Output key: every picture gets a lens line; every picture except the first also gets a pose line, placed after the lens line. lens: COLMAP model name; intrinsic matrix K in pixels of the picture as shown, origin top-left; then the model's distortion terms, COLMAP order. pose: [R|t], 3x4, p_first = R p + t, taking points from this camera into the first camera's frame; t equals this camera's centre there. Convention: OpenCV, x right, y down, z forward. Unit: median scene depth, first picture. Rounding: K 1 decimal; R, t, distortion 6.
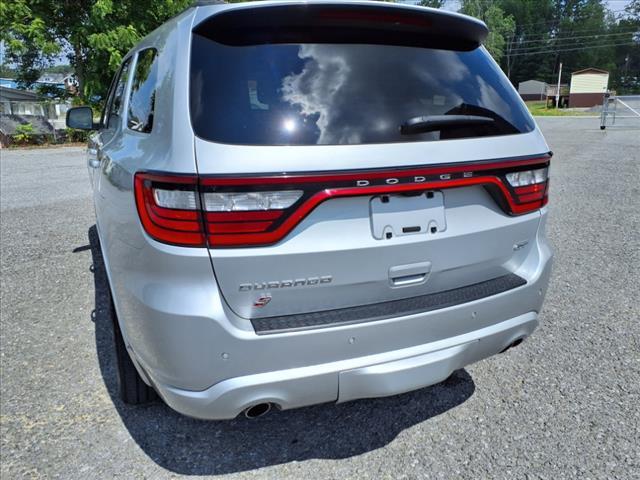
lens RADIAL K [[533.8, 0, 320.0], [0, 533.8, 240.0], [0, 0, 1]] dist [0.013317, -0.016992]
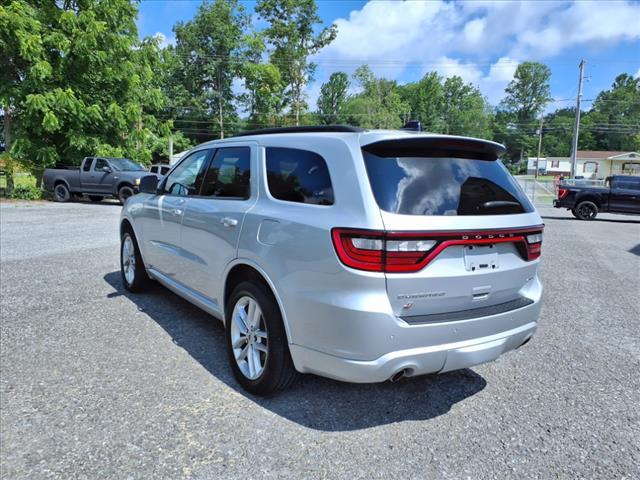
lens RADIAL K [[533.8, 0, 320.0], [0, 533.8, 240.0], [0, 0, 1]] dist [0.013317, -0.016992]
pose [[0.982665, 0.026126, 0.183541, -0.556570], [-0.003583, 0.992512, -0.122094, 0.092068], [-0.185357, 0.119320, 0.975400, -0.496083]]
